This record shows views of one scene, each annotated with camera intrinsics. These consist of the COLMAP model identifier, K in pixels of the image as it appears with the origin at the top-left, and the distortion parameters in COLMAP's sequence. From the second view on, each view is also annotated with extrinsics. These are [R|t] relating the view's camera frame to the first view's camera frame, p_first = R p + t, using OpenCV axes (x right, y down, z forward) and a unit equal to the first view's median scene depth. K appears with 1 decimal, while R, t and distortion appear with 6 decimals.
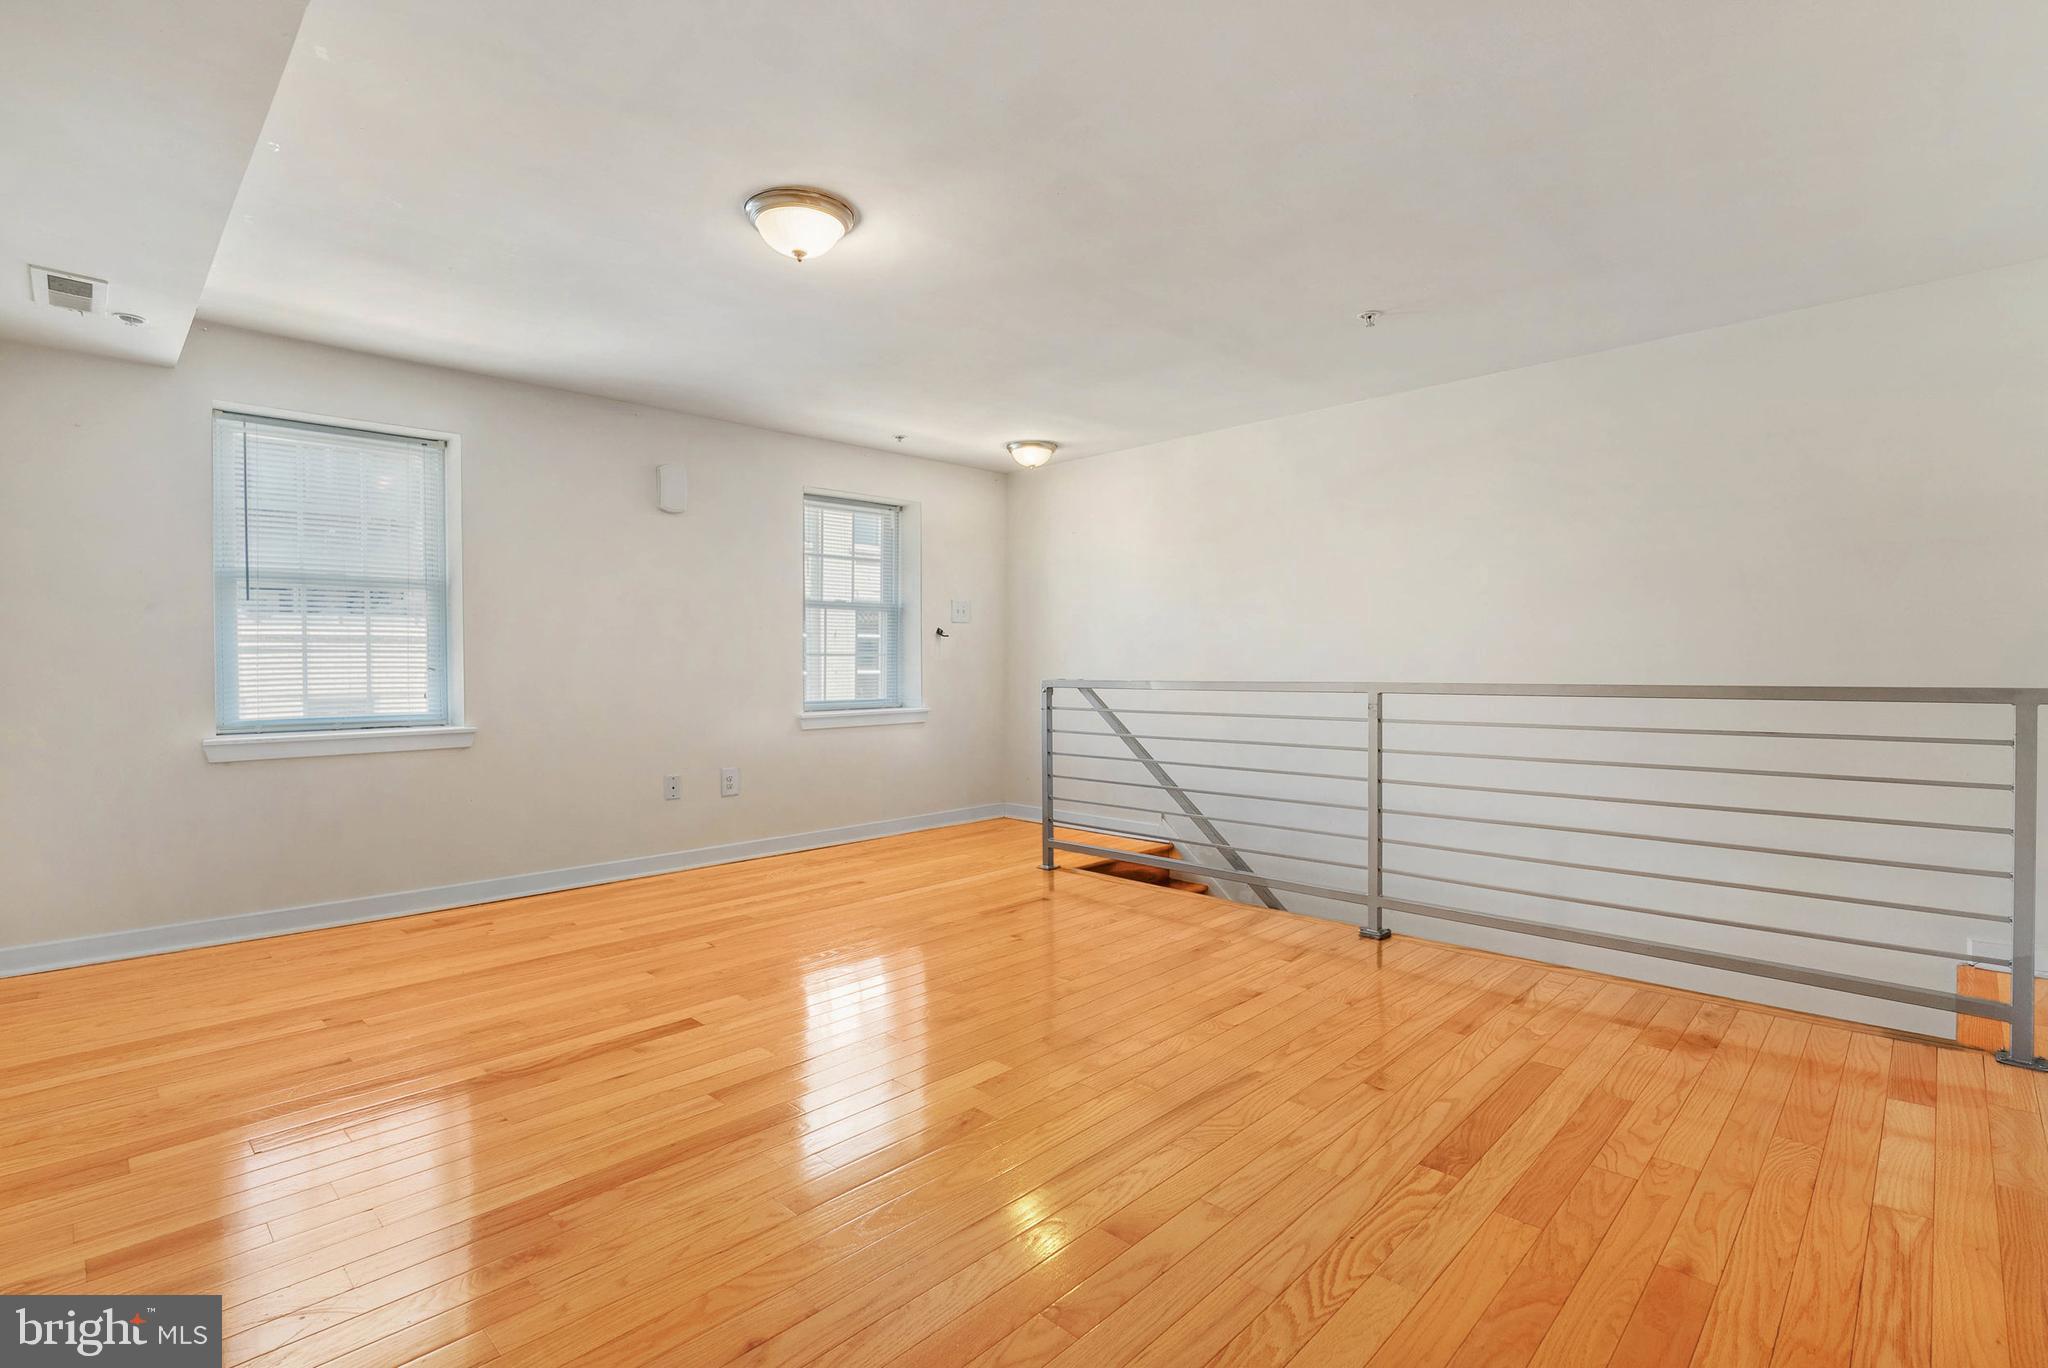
lens RADIAL K [[959.2, 0, 1024.4], [0, 959.2, 661.9], [0, 0, 1]] dist [-0.008542, -0.000089]
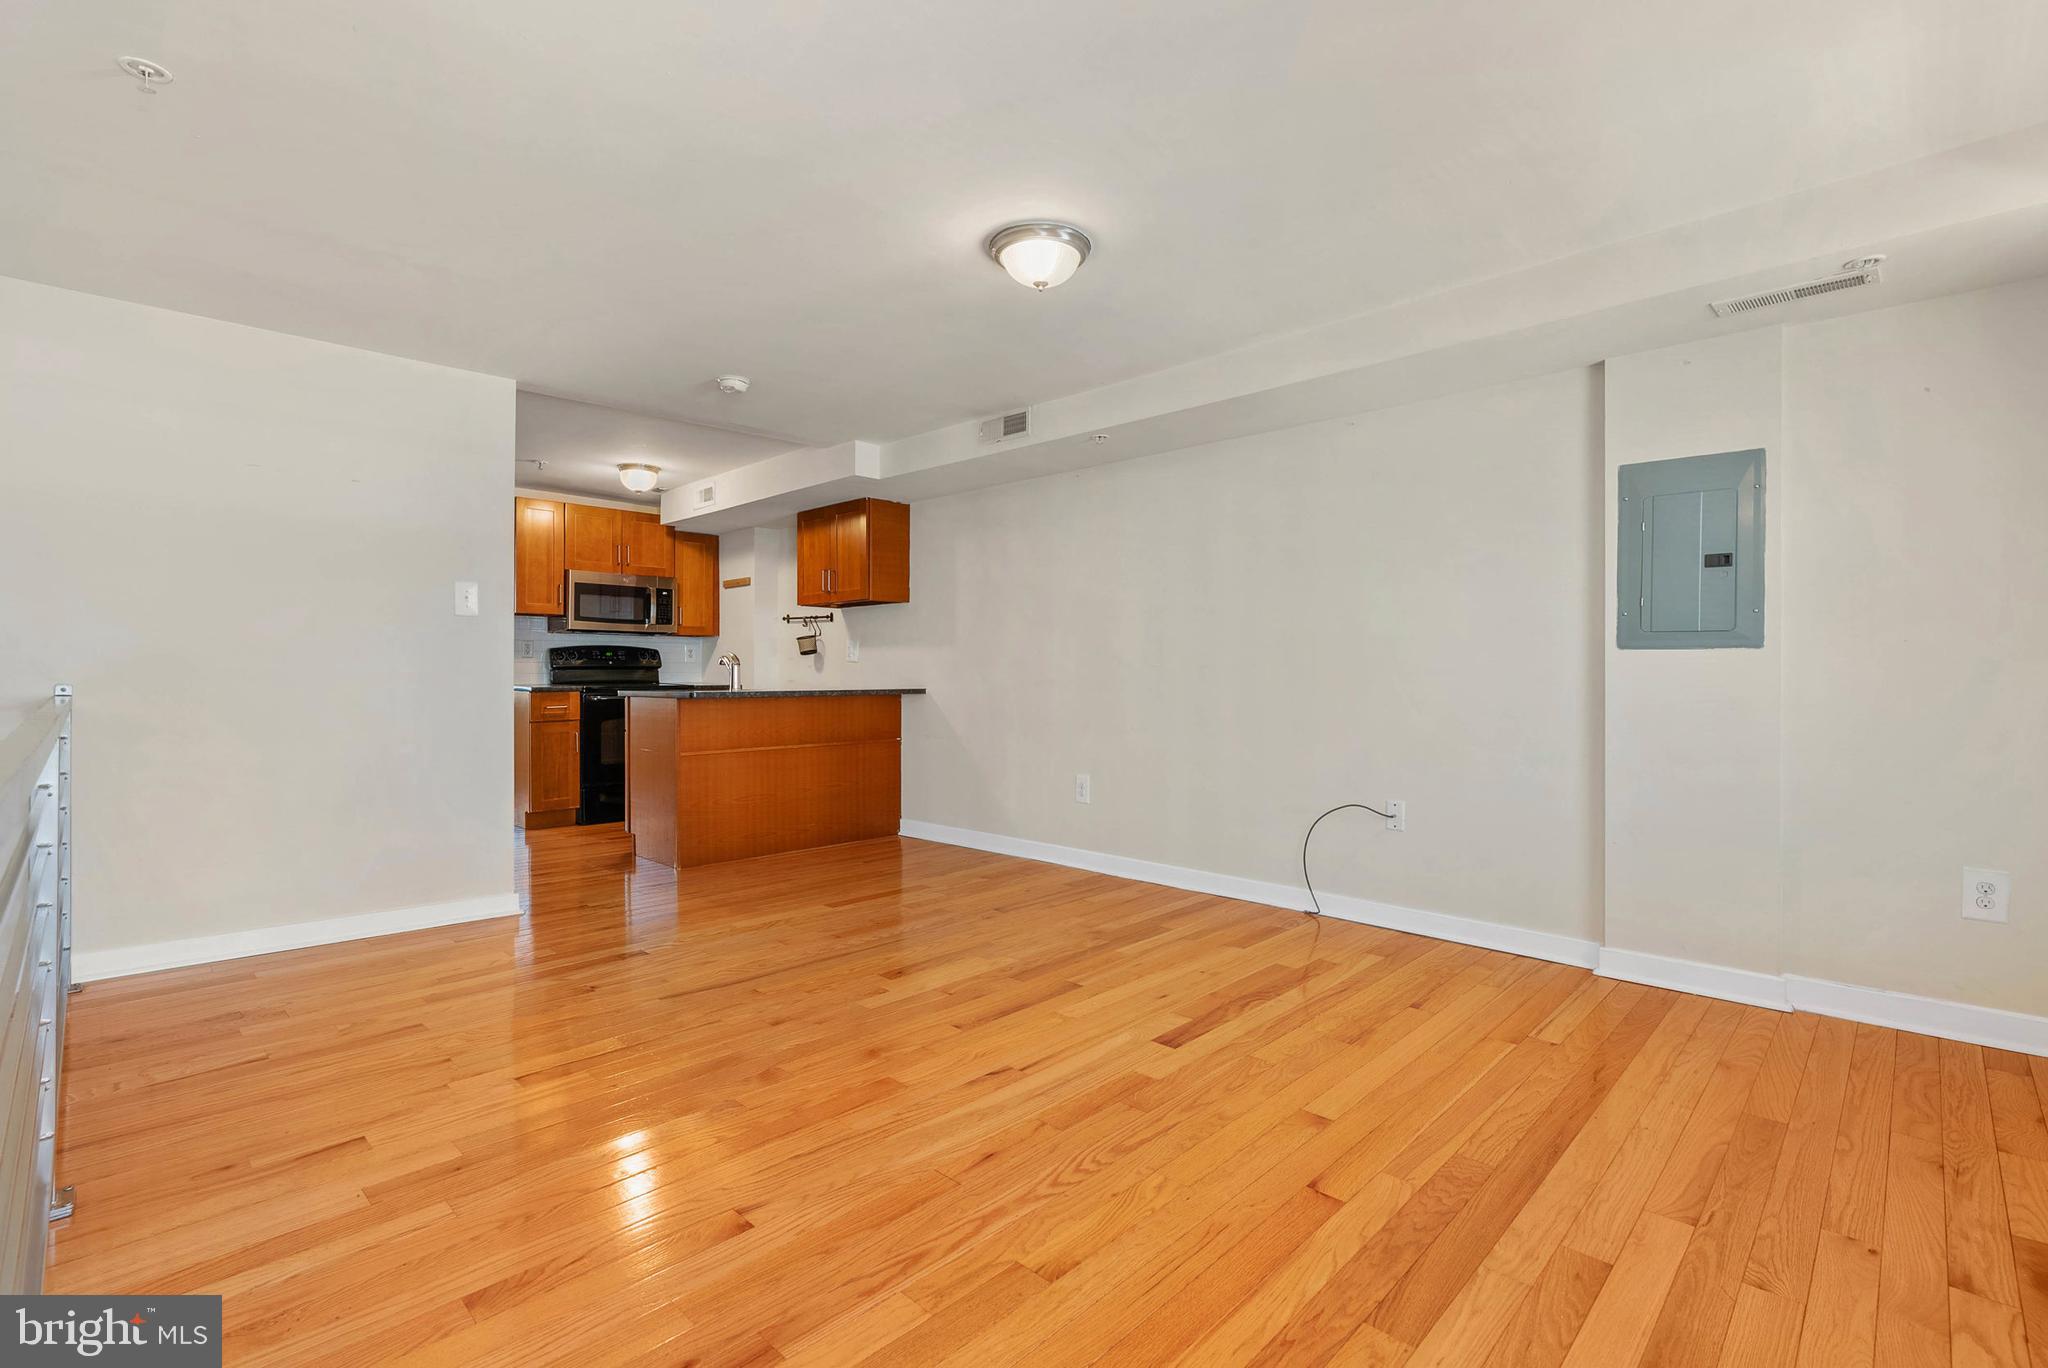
lens RADIAL K [[927.5, 0, 1035.3], [0, 927.5, 674.6], [0, 0, 1]] dist [-0.009125, 0.000592]
pose [[-0.999787, 0.006639, -0.019547, -0.172373], [0.006596, 0.999976, 0.002234, -0.000113], [0.019562, 0.002104, -0.999806, 1.676412]]
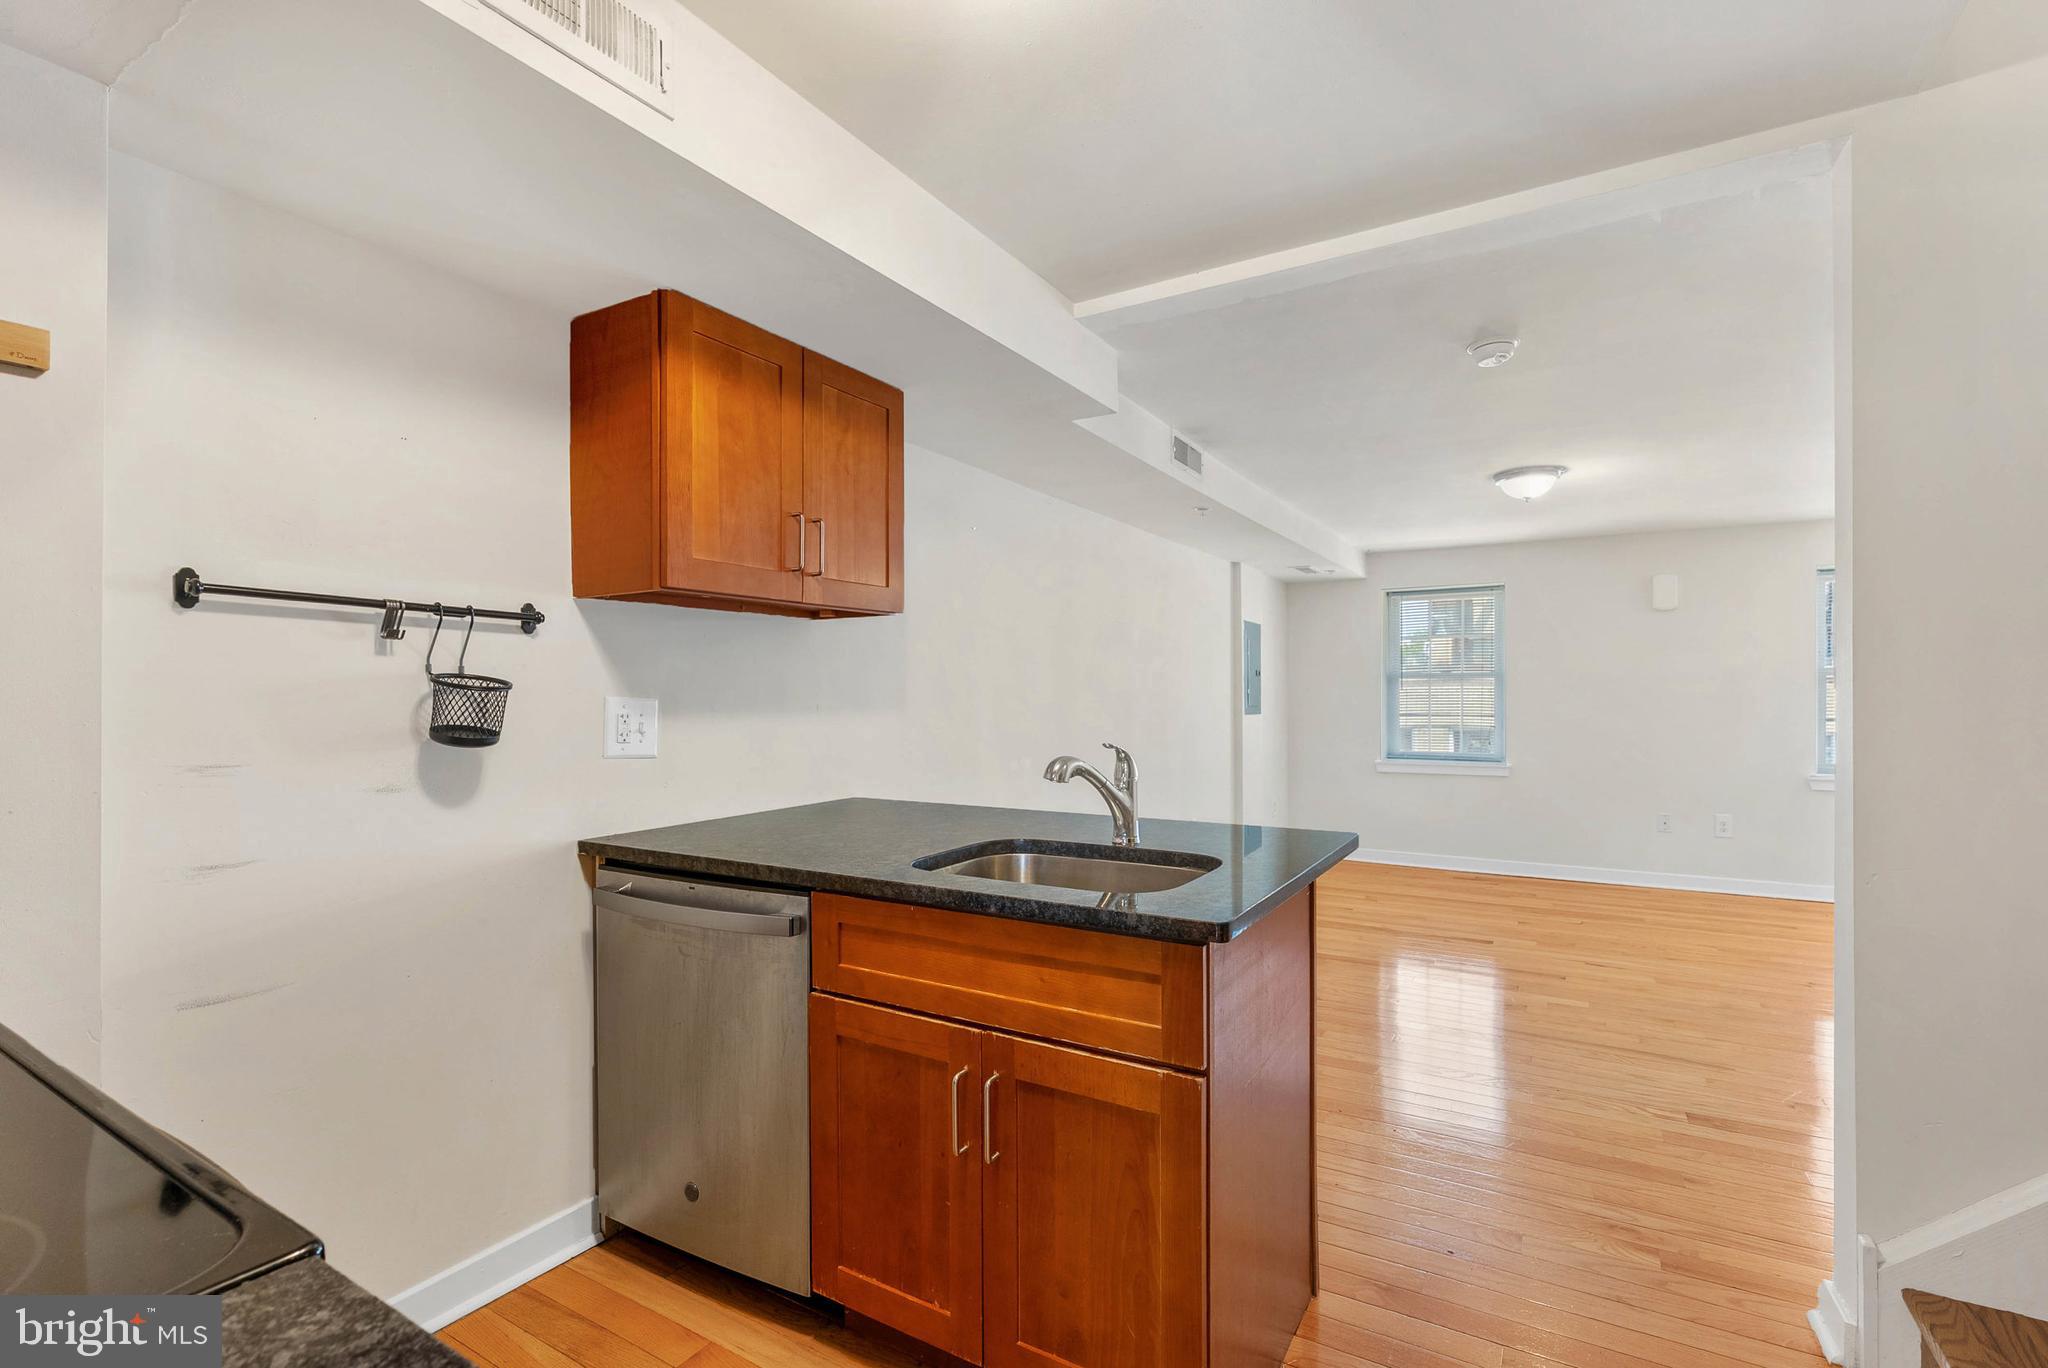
lens RADIAL K [[922.8, 0, 1024.0], [0, 922.8, 684.0], [0, 0, 1]] dist [0.000464, 0.000266]
pose [[0.237793, -0.000125, -0.971316, 0.945399], [-0.002821, 0.999996, -0.000819, -0.079933], [0.971312, 0.002935, 0.237791, -0.201814]]
